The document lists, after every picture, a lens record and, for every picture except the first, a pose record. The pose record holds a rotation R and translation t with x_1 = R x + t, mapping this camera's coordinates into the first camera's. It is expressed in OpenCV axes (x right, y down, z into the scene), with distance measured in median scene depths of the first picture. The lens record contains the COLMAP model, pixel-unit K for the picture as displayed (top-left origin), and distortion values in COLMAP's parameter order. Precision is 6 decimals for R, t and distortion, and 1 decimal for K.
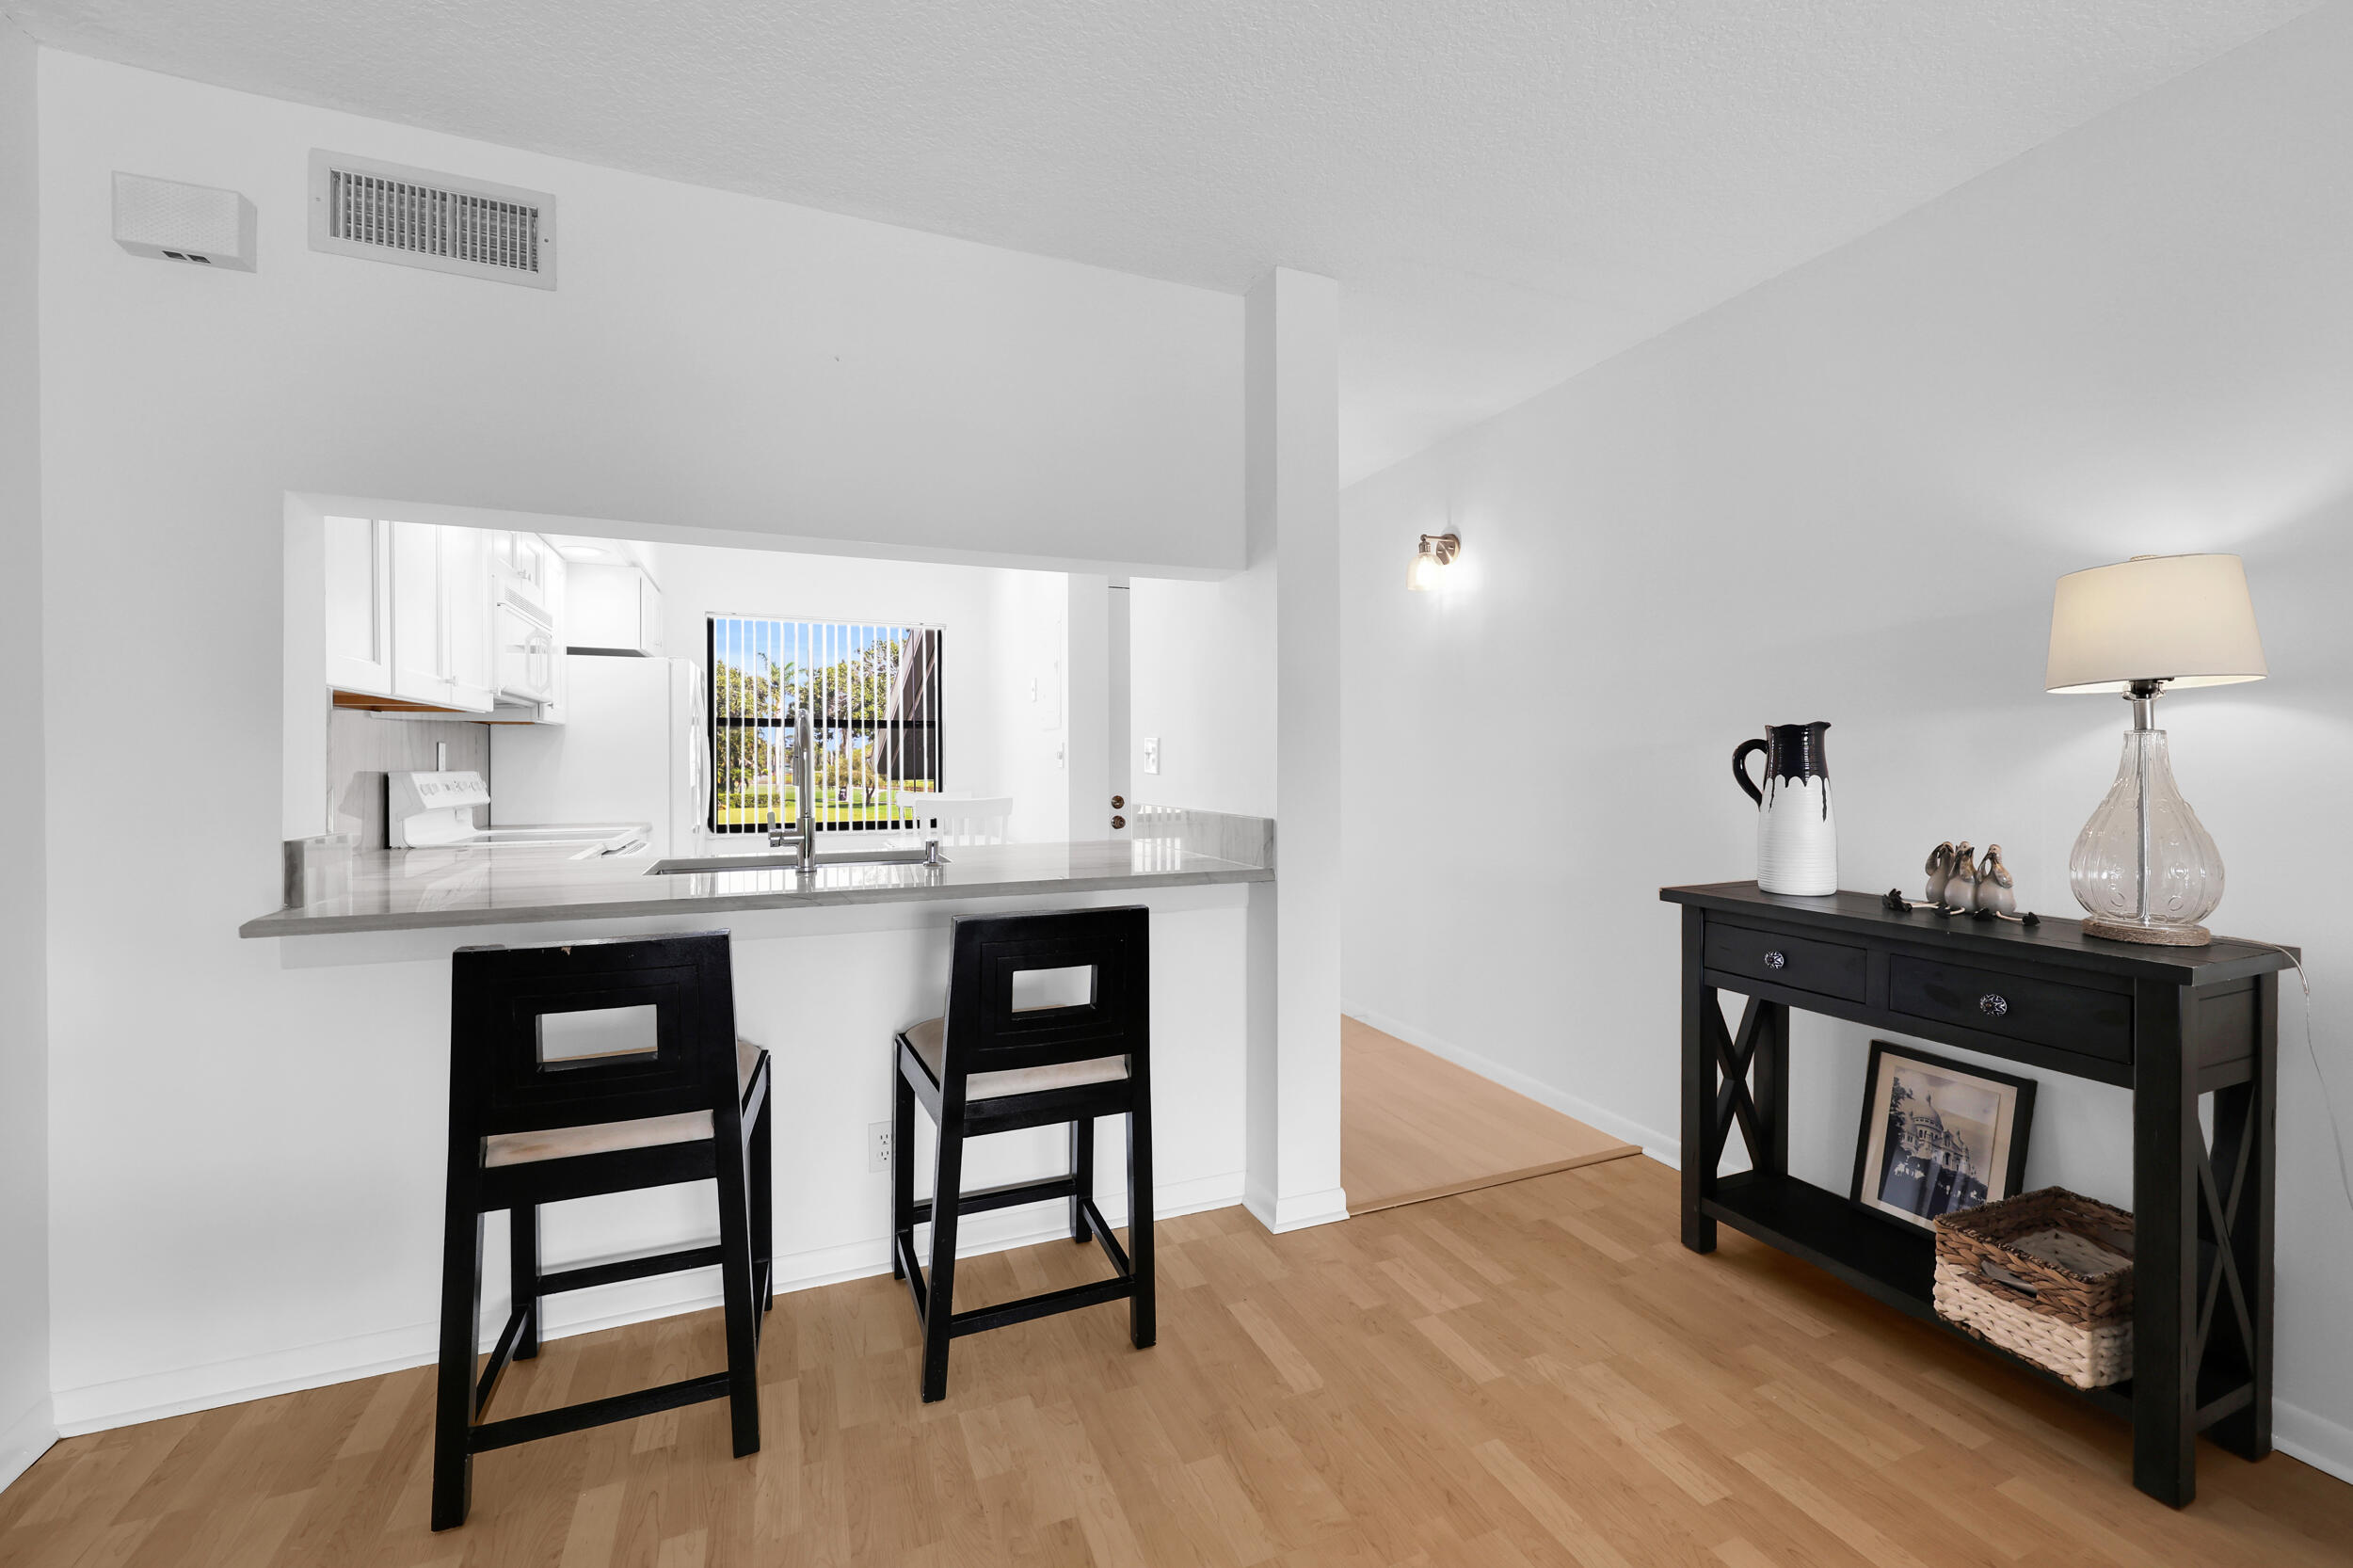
lens RADIAL K [[961.4, 0, 1177.5], [0, 961.4, 769.1], [0, 0, 1]] dist [-0.003821, 0.002457]
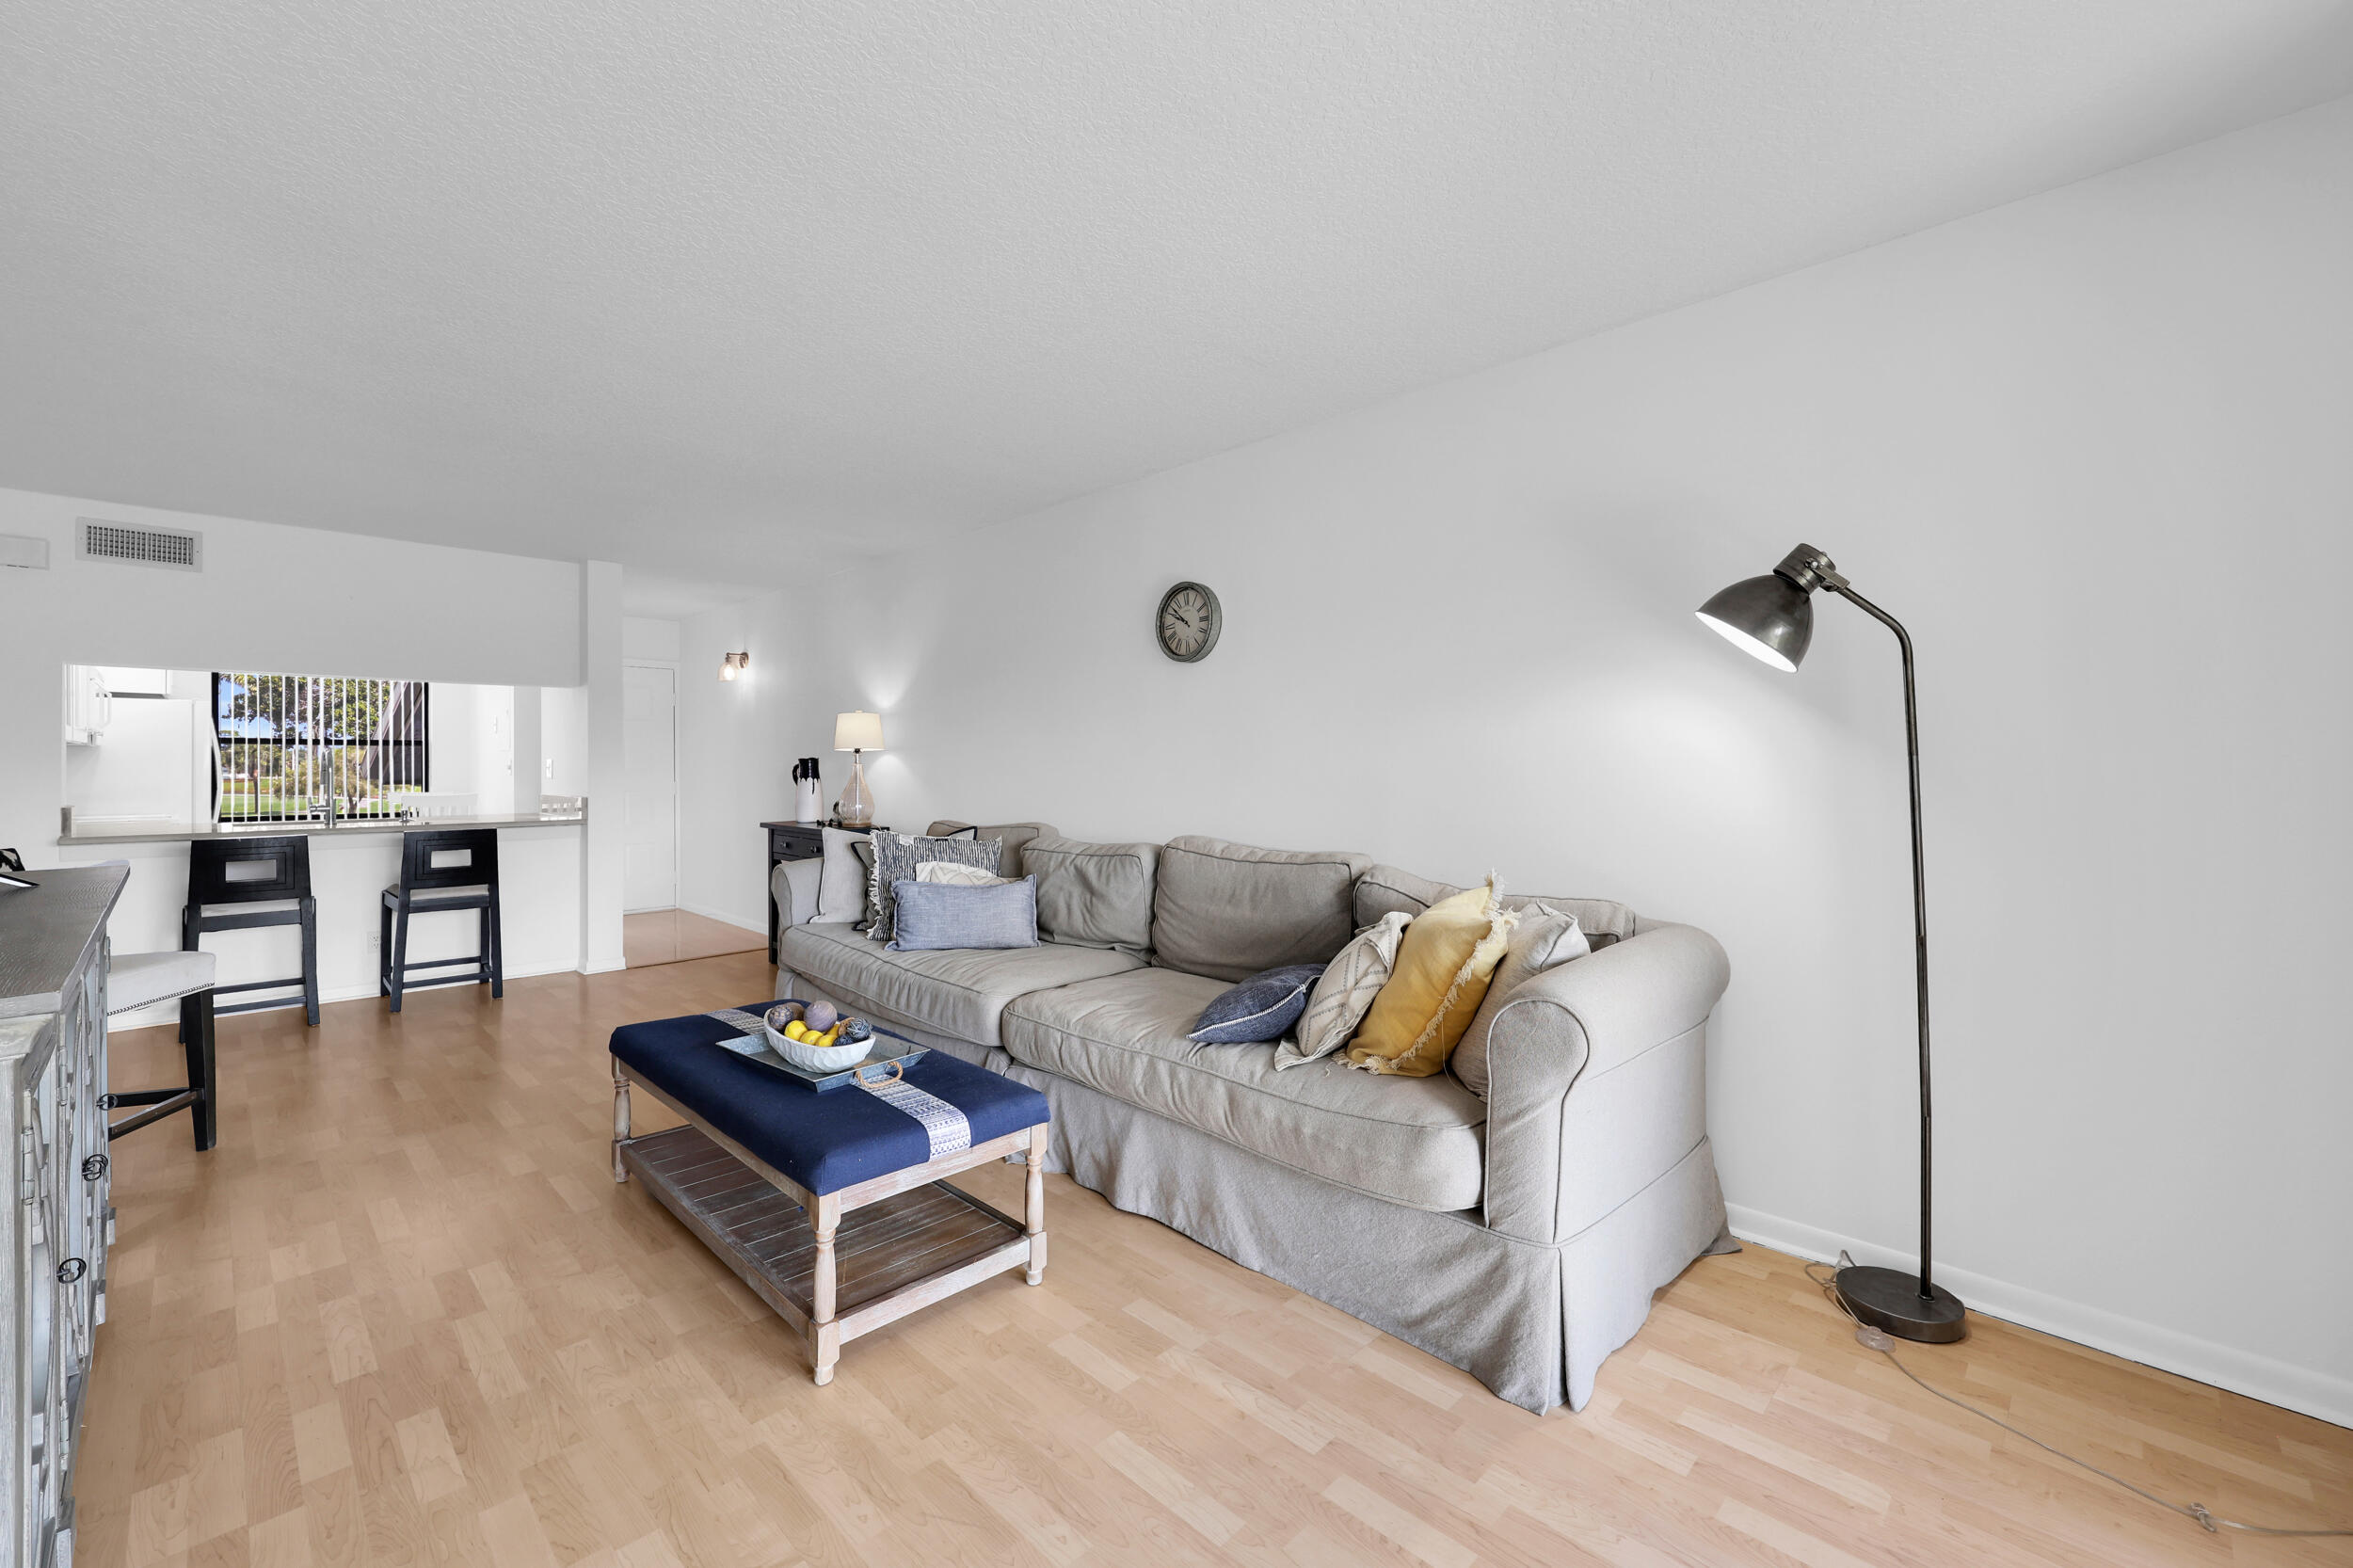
lens RADIAL K [[961.4, 0, 1180.9], [0, 961.4, 767.9], [0, 0, 1]] dist [-0.003821, 0.002457]
pose [[0.920055, 0.001000, 0.391788, 0.611619], [0.001588, 0.999979, -0.006282, -0.003236], [-0.391786, 0.006402, 0.920034, -2.018614]]
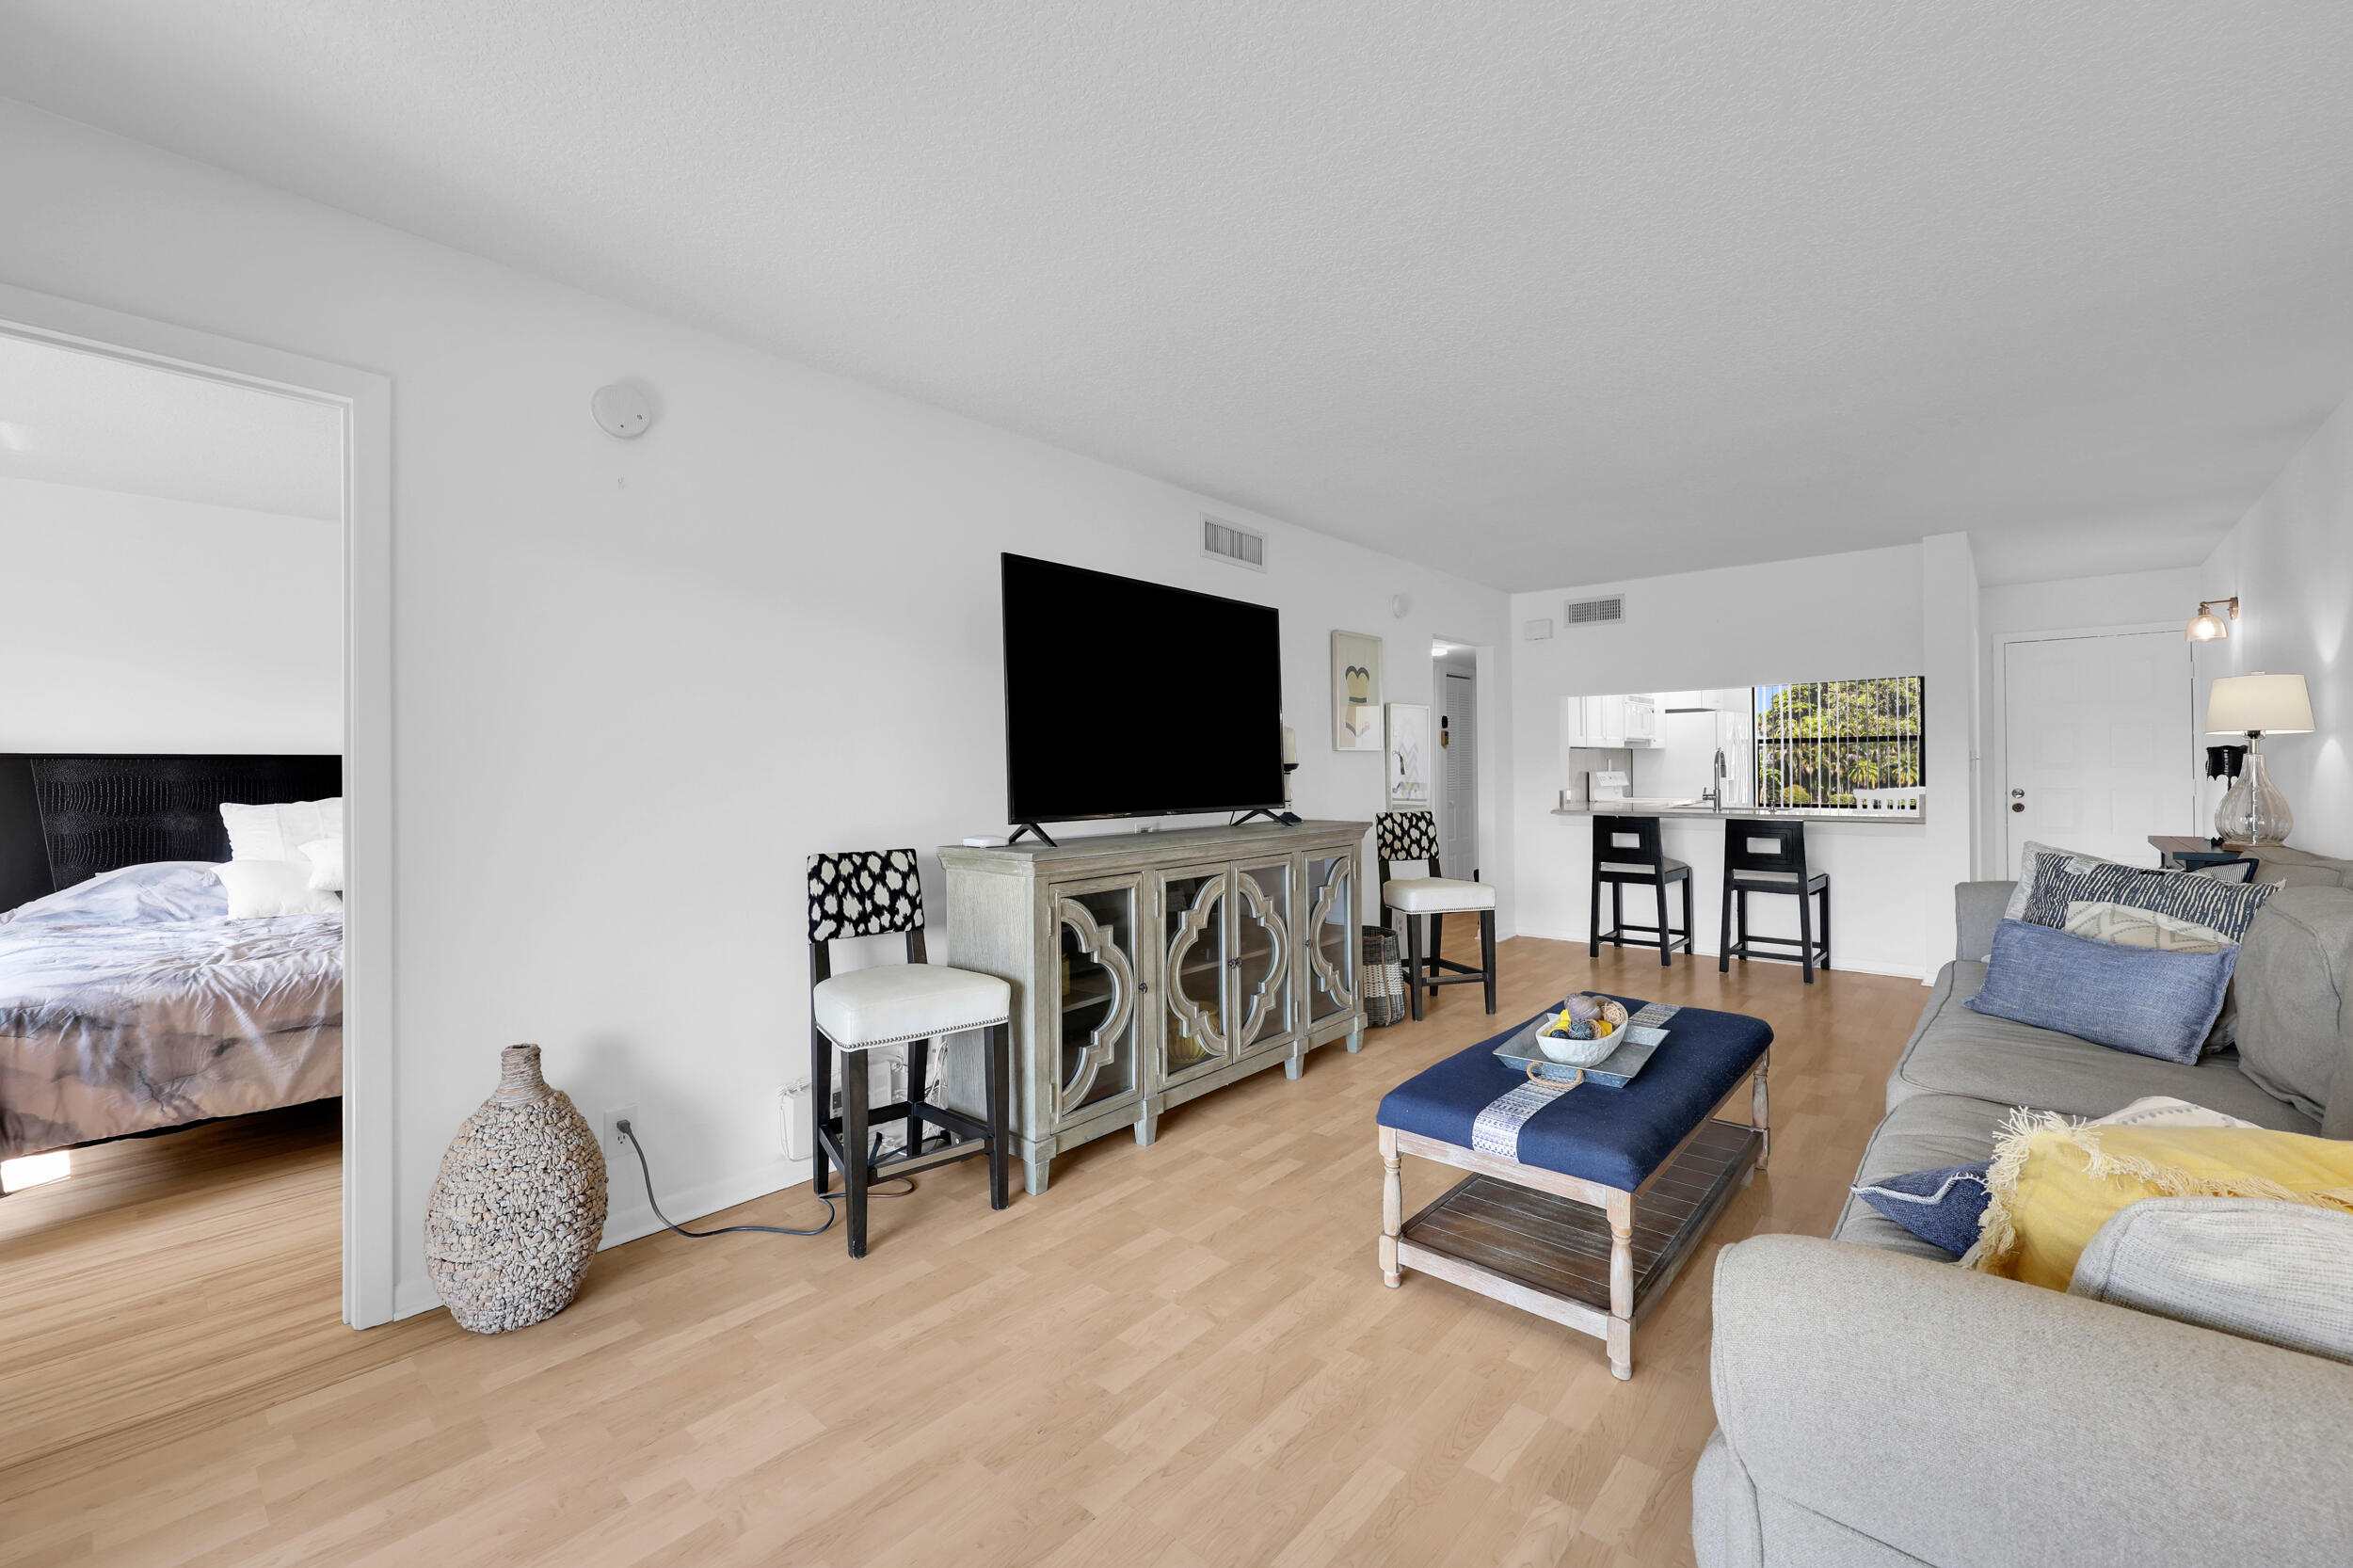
lens RADIAL K [[961.4, 0, 1167.1], [0, 961.4, 762.1], [0, 0, 1]] dist [-0.003821, 0.002457]
pose [[0.431275, -0.007118, -0.902192, 1.552436], [0.002004, 0.999974, -0.006932, -0.009067], [0.902218, 0.001182, 0.431279, -1.731038]]
